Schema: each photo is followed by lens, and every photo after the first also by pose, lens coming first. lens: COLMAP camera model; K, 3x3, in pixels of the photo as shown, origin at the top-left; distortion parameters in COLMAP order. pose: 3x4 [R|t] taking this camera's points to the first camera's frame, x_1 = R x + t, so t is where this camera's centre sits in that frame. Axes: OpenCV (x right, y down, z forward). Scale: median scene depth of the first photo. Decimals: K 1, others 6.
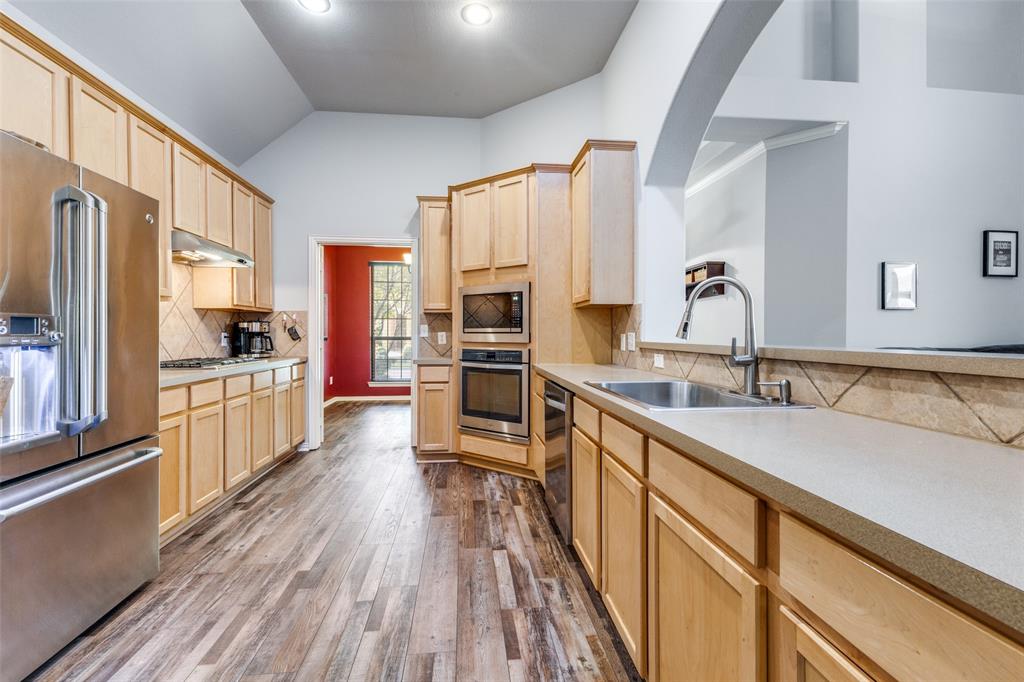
lens RADIAL K [[450.4, 0, 515.1], [0, 450.4, 335.6], [0, 0, 1]] dist [0.008950, 0.000060]
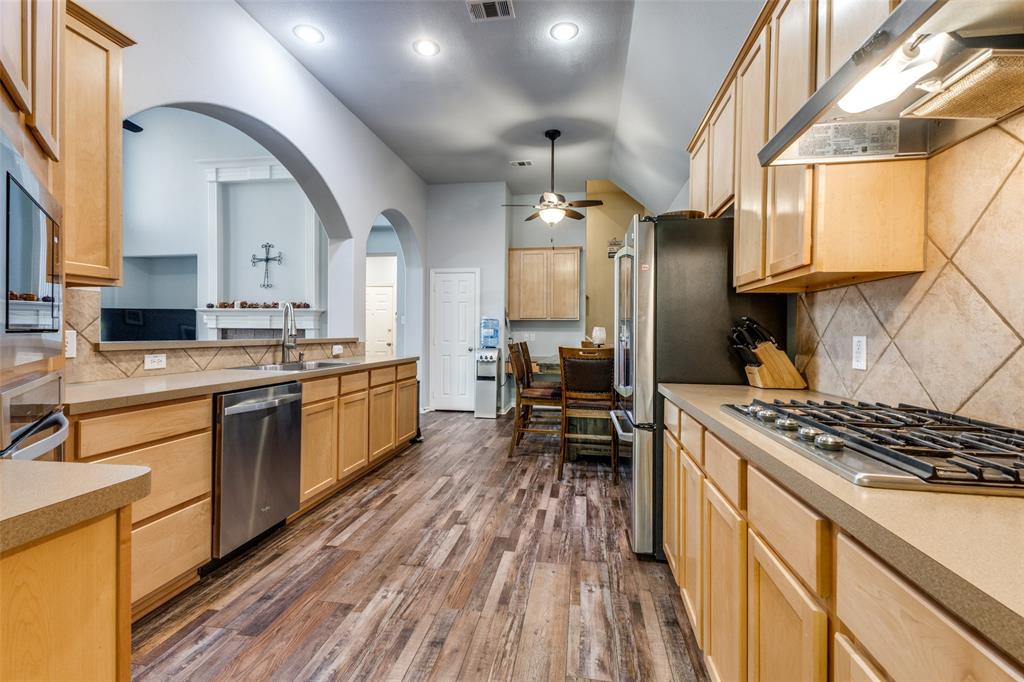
lens RADIAL K [[450.4, 0, 506.9], [0, 450.4, 334.4], [0, 0, 1]] dist [0.008950, 0.000060]
pose [[-0.960383, -0.008004, 0.278567, -0.830973], [-0.006349, 0.999956, 0.006841, -0.011977], [-0.278610, 0.004801, -0.960392, 2.235367]]
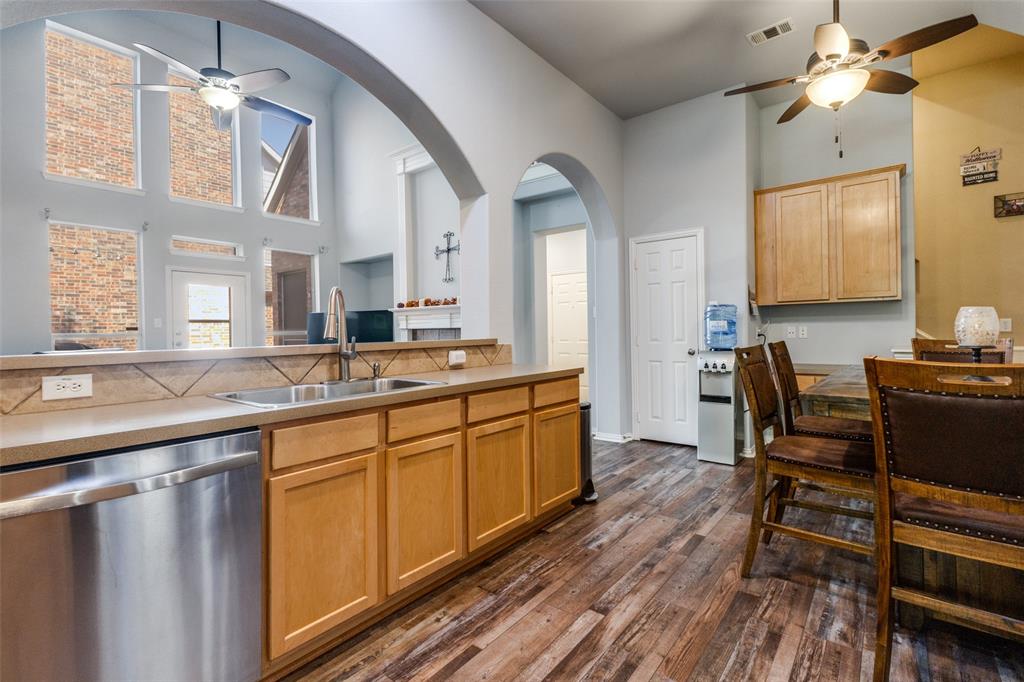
lens RADIAL K [[469.6, 0, 513.3], [0, 469.6, 330.7], [0, 0, 1]] dist [0.009354, -0.001210]
pose [[-0.704538, 0.010689, 0.709586, -0.664384], [0.018607, 0.999821, 0.003413, -0.006752], [-0.709422, 0.015608, -0.704611, 1.351228]]
